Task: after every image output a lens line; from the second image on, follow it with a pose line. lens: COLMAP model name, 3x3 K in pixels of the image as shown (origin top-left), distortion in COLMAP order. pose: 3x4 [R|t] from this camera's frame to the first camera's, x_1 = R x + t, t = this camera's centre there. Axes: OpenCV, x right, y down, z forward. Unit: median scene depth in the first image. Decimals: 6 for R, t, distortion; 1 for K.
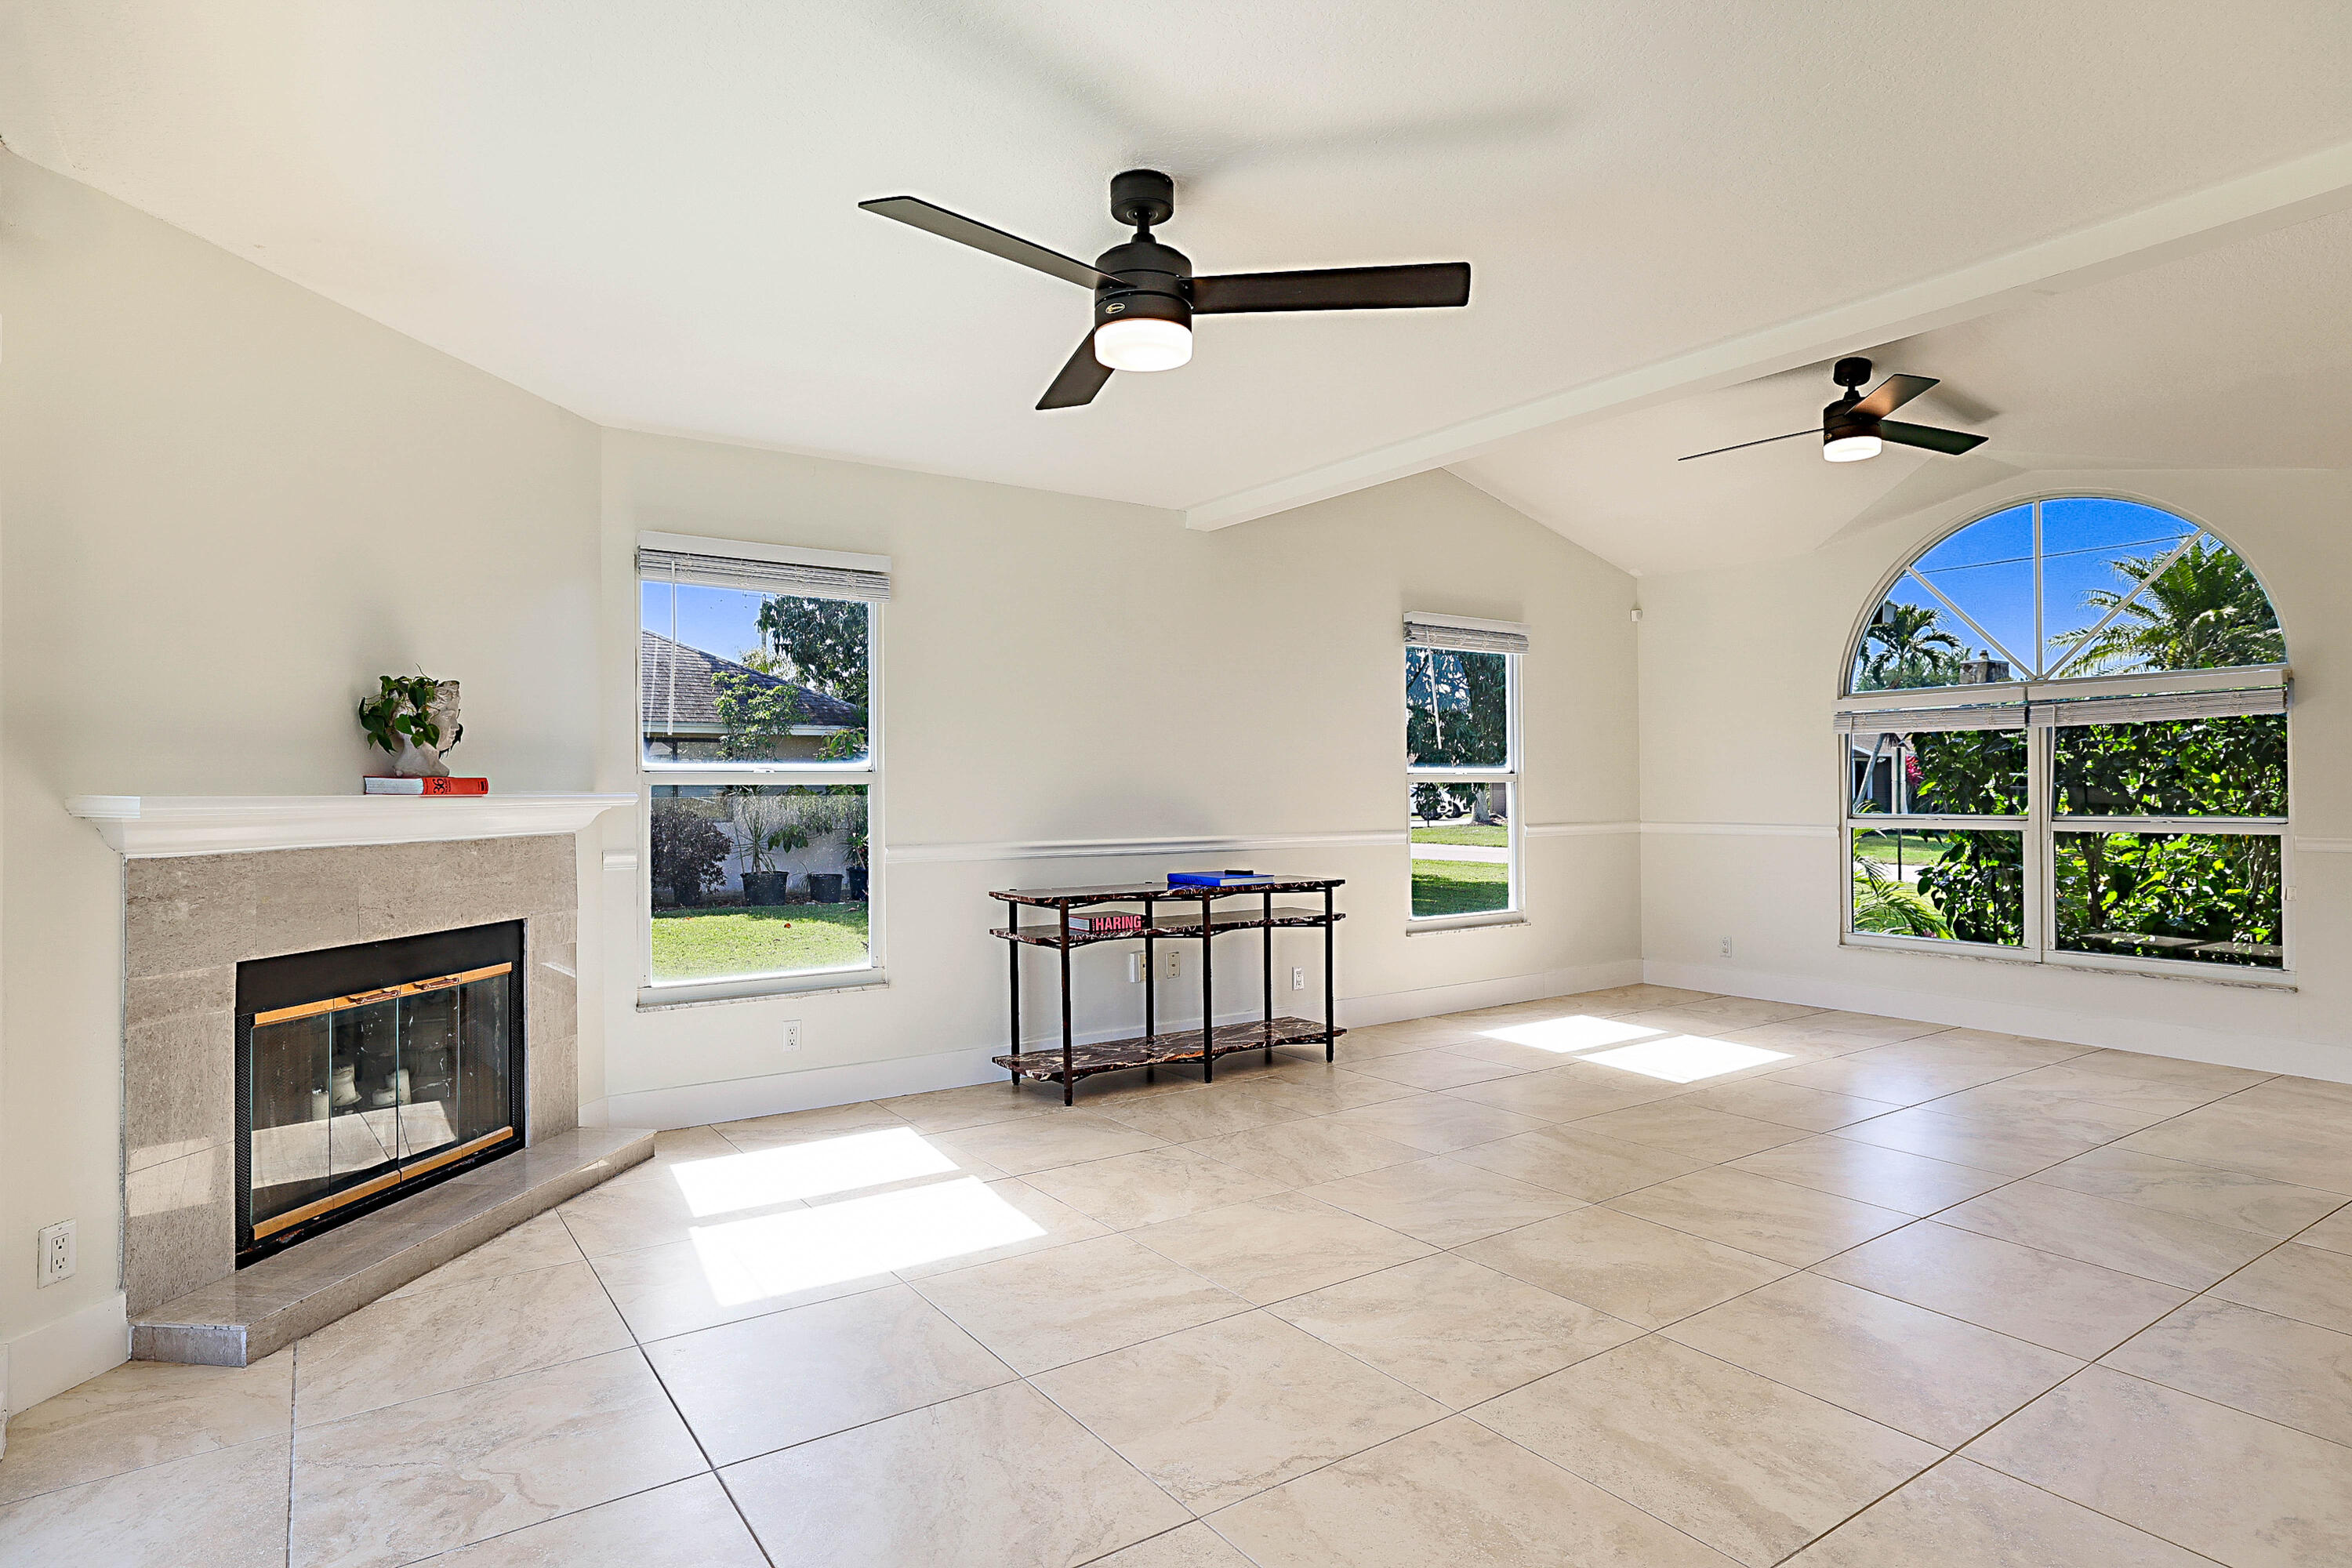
lens RADIAL K [[1278.0, 0, 1187.1], [0, 1278.0, 784.5], [0, 0, 1]] dist [-0.005983, 0.006051]
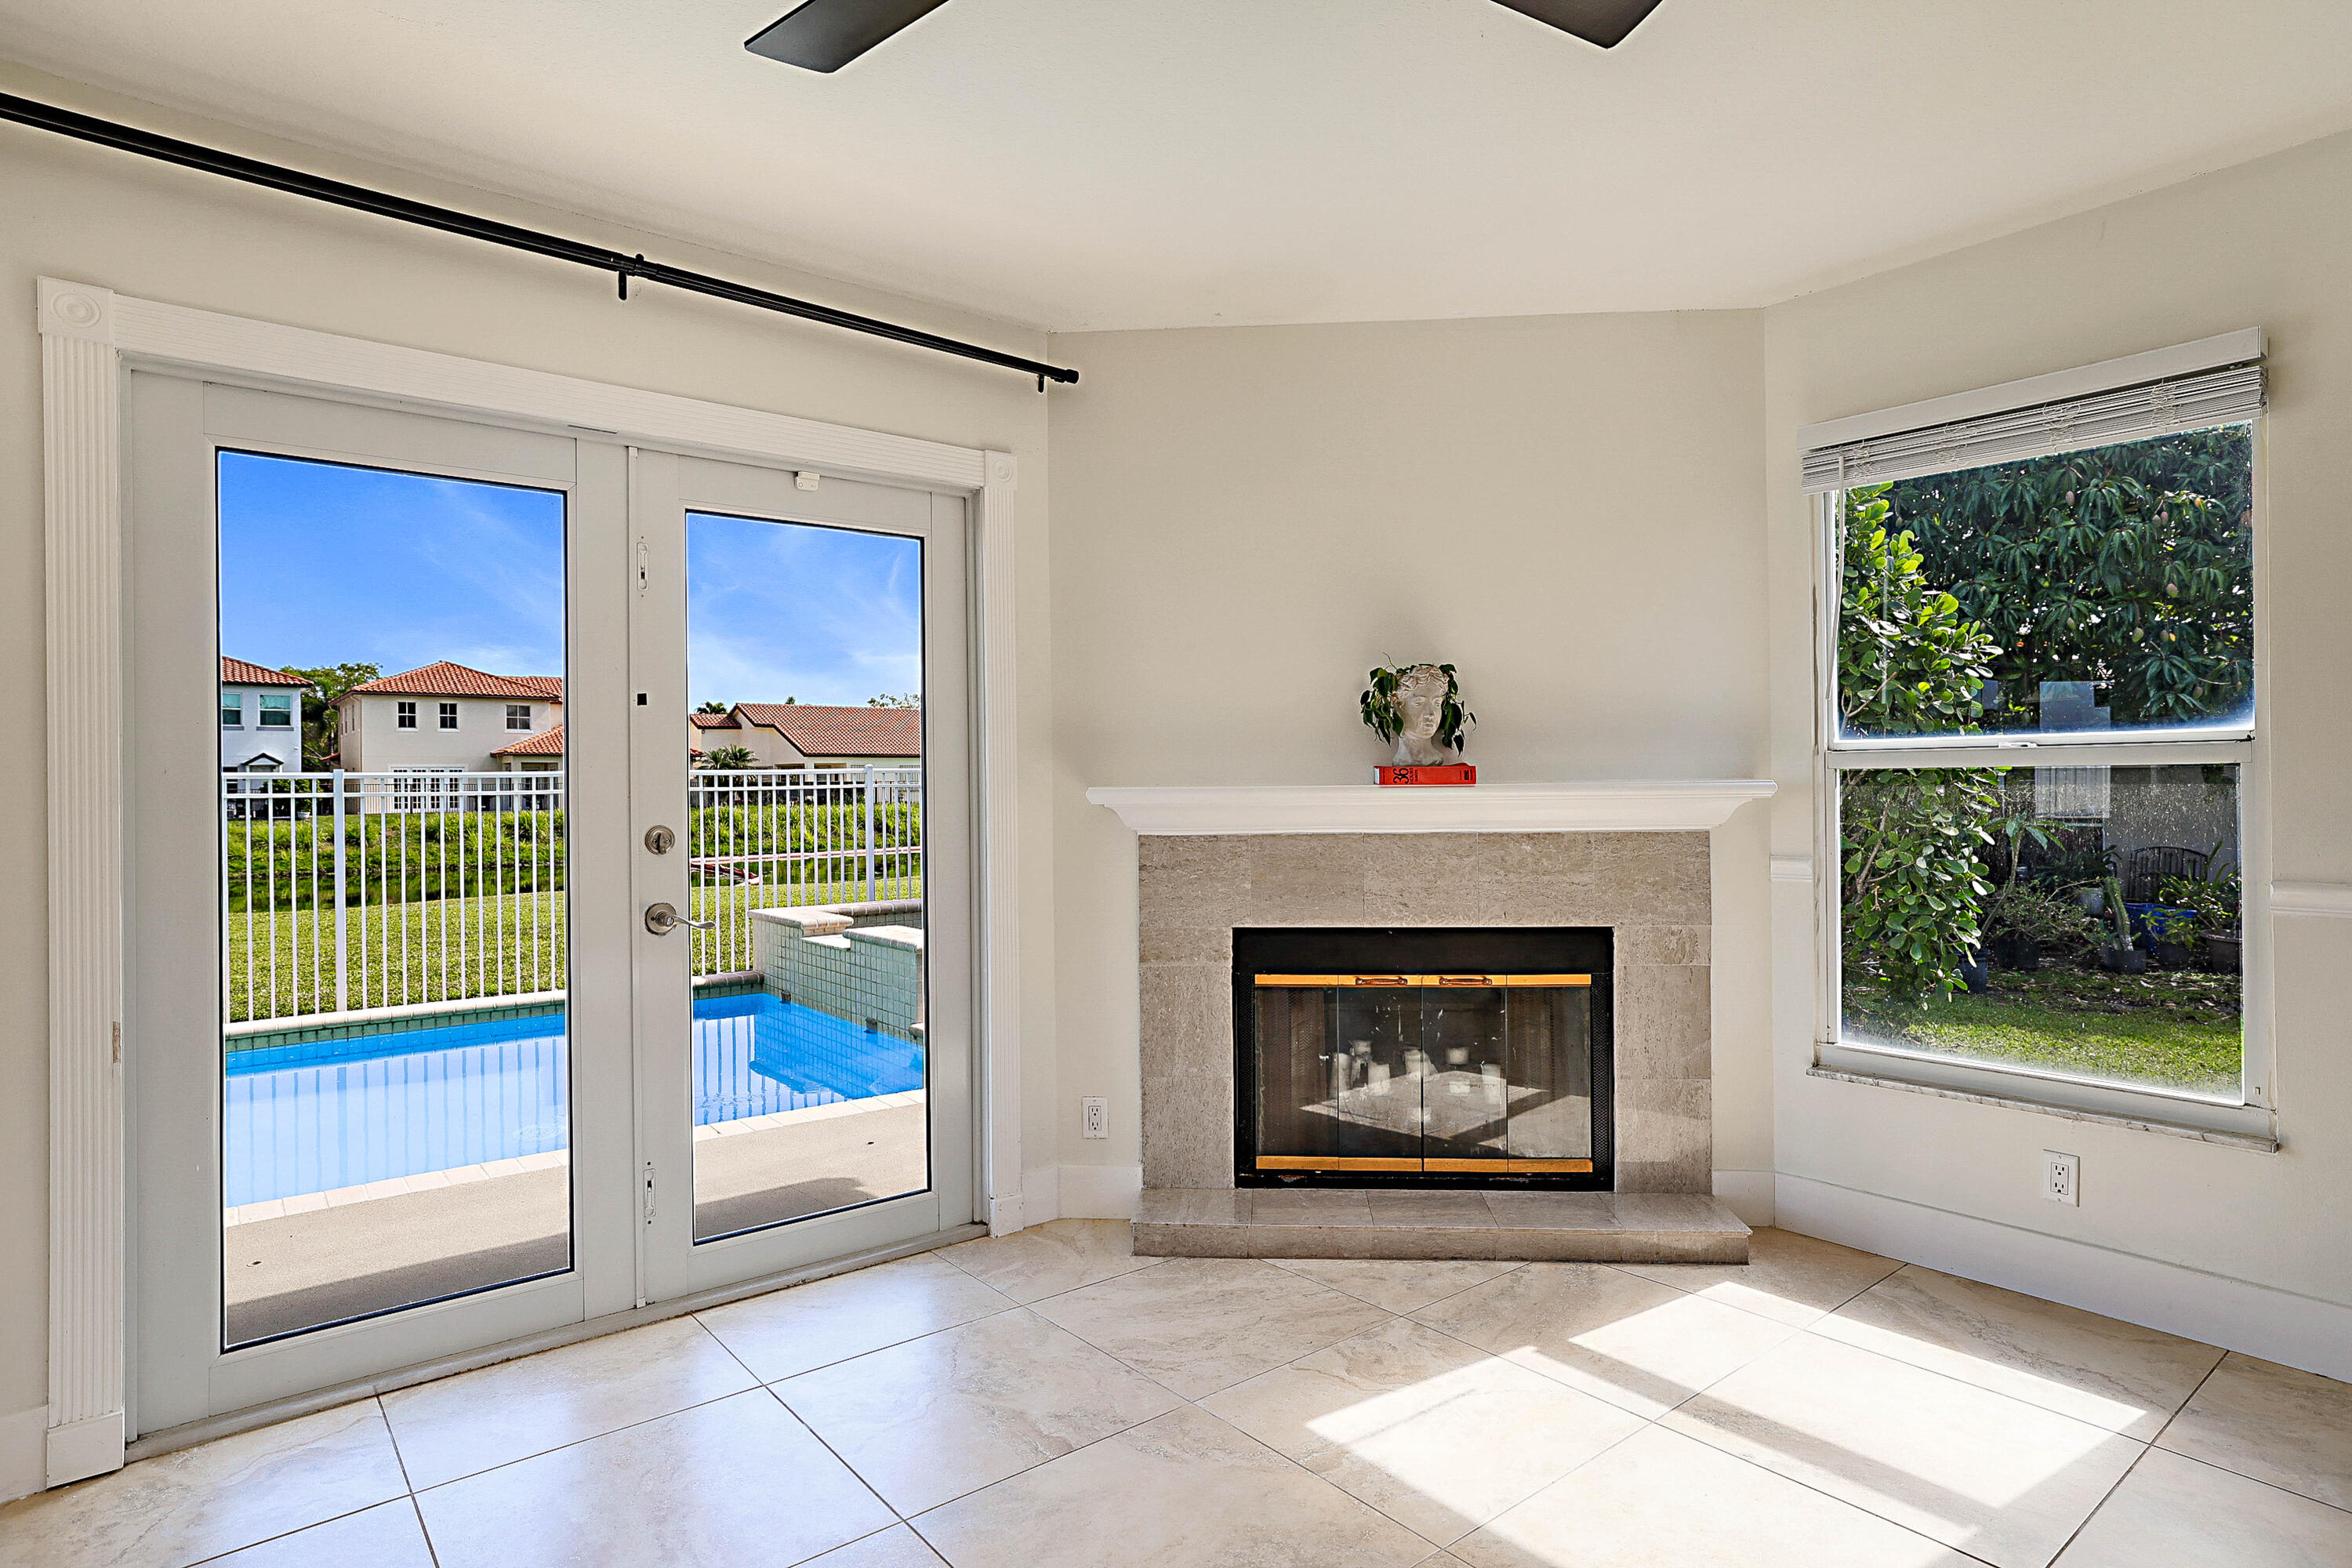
lens RADIAL K [[1278.0, 0, 1168.6], [0, 1278.0, 779.6], [0, 0, 1]] dist [-0.005983, 0.006051]
pose [[0.064626, 0.000419, -0.997909, 0.344398], [0.013193, 0.999912, 0.001274, 0.000045], [0.997822, -0.013248, 0.064615, 0.688397]]
